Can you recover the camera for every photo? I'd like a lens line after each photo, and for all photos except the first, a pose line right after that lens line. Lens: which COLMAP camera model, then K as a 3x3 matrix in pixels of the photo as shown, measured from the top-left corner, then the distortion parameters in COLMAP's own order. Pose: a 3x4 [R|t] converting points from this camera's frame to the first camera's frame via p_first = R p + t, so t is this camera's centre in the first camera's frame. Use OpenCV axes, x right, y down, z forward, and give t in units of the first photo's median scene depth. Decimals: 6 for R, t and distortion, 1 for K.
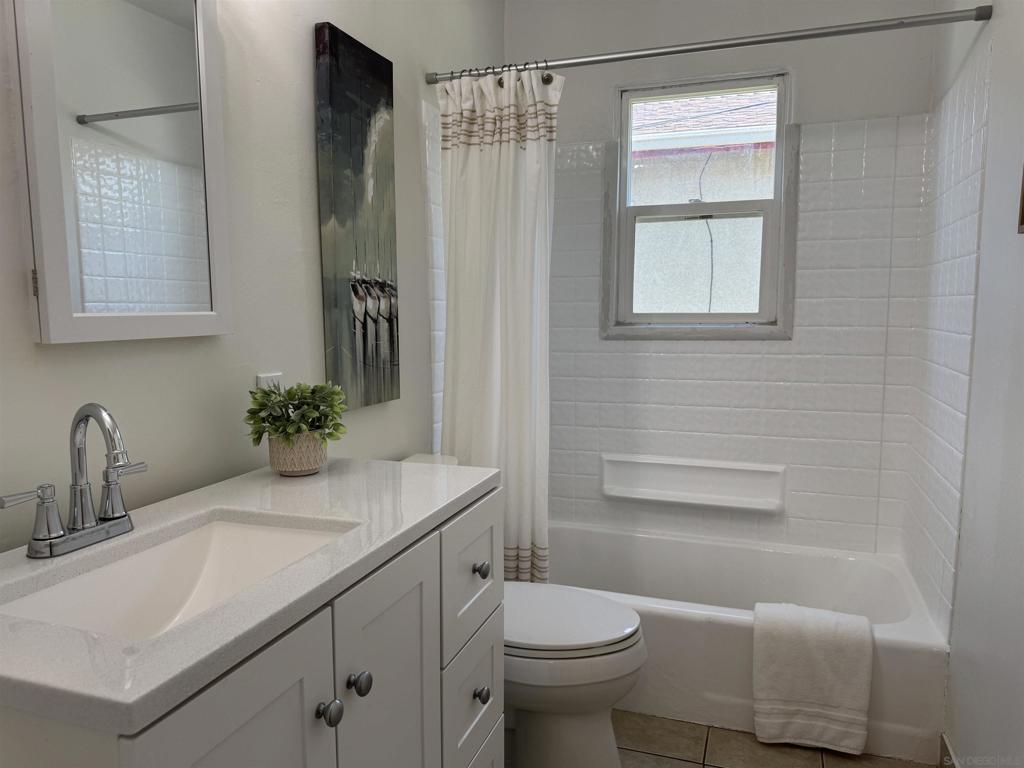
lens RADIAL K [[720.3, 0, 513.3], [0, 720.3, 397.4], [0, 0, 1]] dist [0.075737, -0.112827]
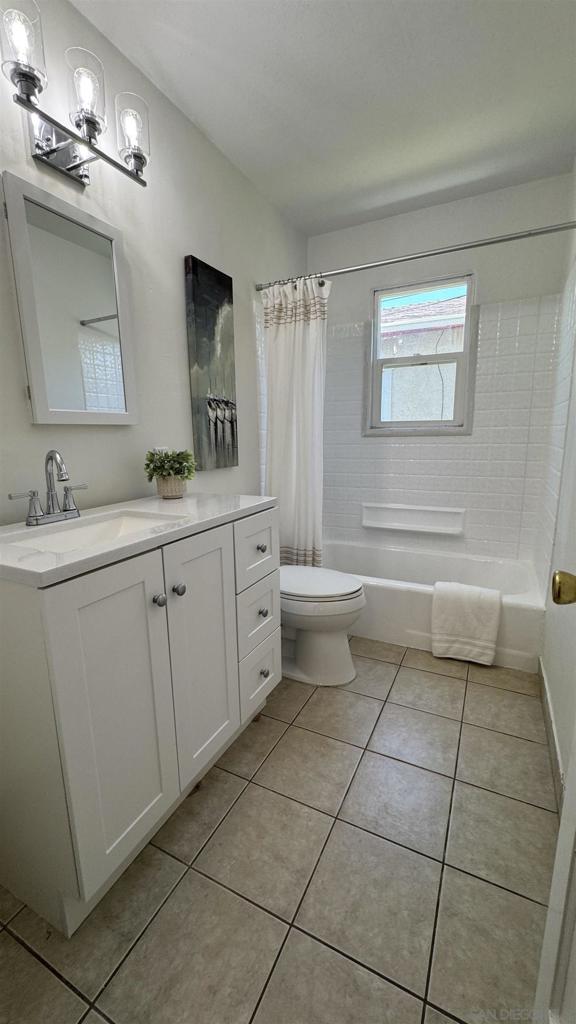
lens RADIAL K [[409.7, 0, 288.0], [0, 409.7, 512.0], [0, 0, 1]] dist [-0.002515, 0.000017]
pose [[0.991935, 0.011498, -0.126228, 0.103658], [-0.002919, 0.997685, 0.067940, 0.048548], [0.126717, -0.067024, 0.989672, -0.025268]]
